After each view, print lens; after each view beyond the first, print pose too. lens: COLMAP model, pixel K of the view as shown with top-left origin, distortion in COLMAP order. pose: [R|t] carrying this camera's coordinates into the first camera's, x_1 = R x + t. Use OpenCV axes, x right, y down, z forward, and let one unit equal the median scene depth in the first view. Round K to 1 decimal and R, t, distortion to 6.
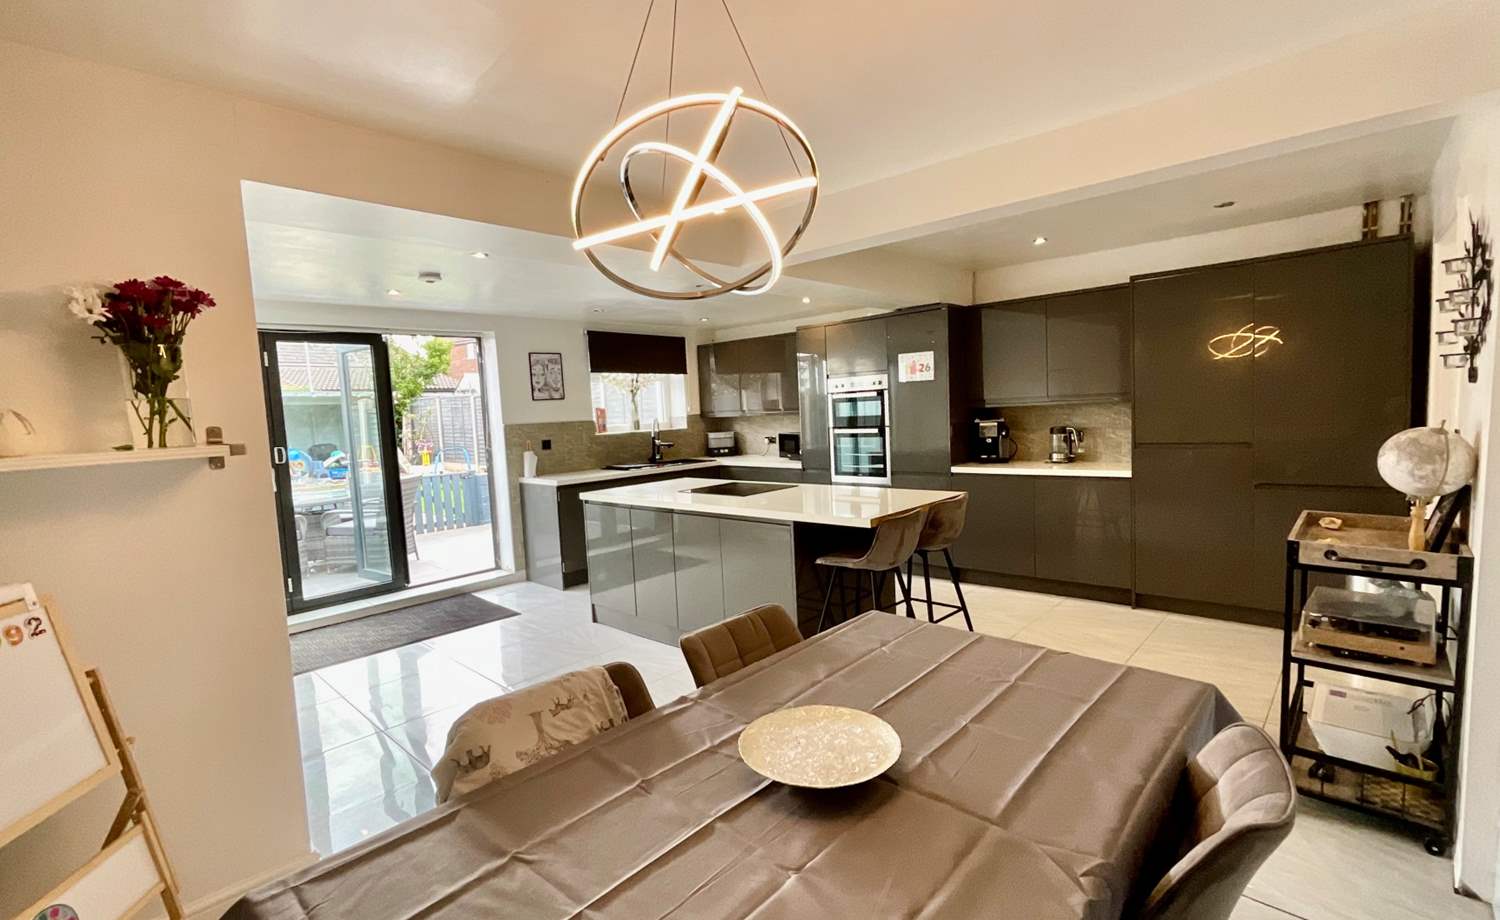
lens RADIAL K [[647.7, 0, 751.8], [0, 647.7, 462.0], [0, 0, 1]] dist [-0.001307, -0.000143]
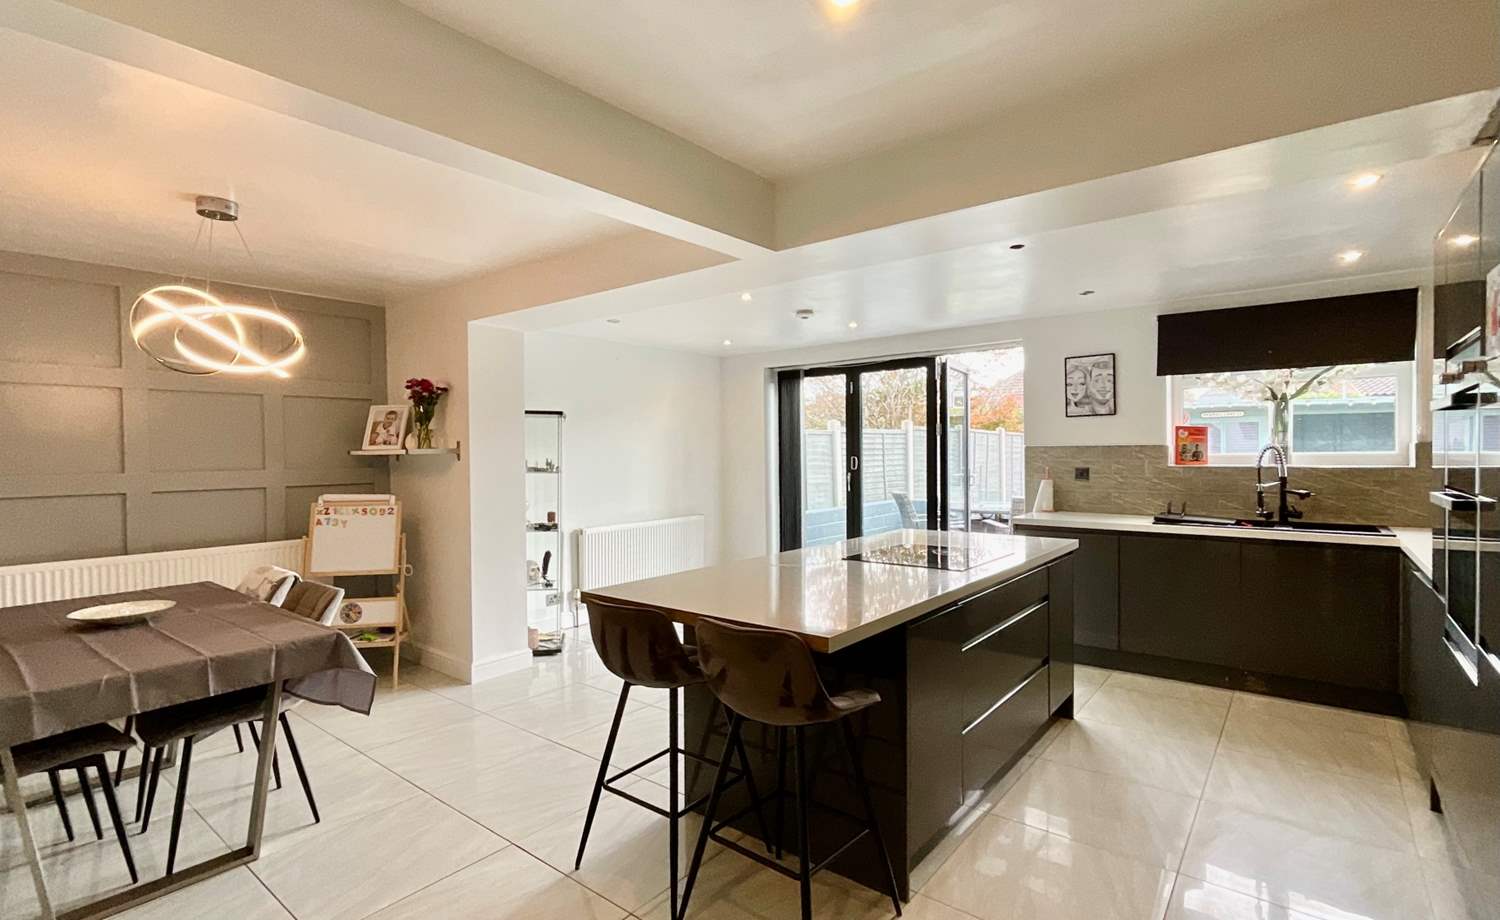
lens RADIAL K [[647.7, 0, 751.8], [0, 647.7, 462.0], [0, 0, 1]] dist [-0.001307, -0.000143]
pose [[0.091663, 0.068428, -0.993436, 0.423422], [-0.076581, 0.995166, 0.061481, -0.058526], [0.992841, 0.070443, 0.096460, 0.533959]]
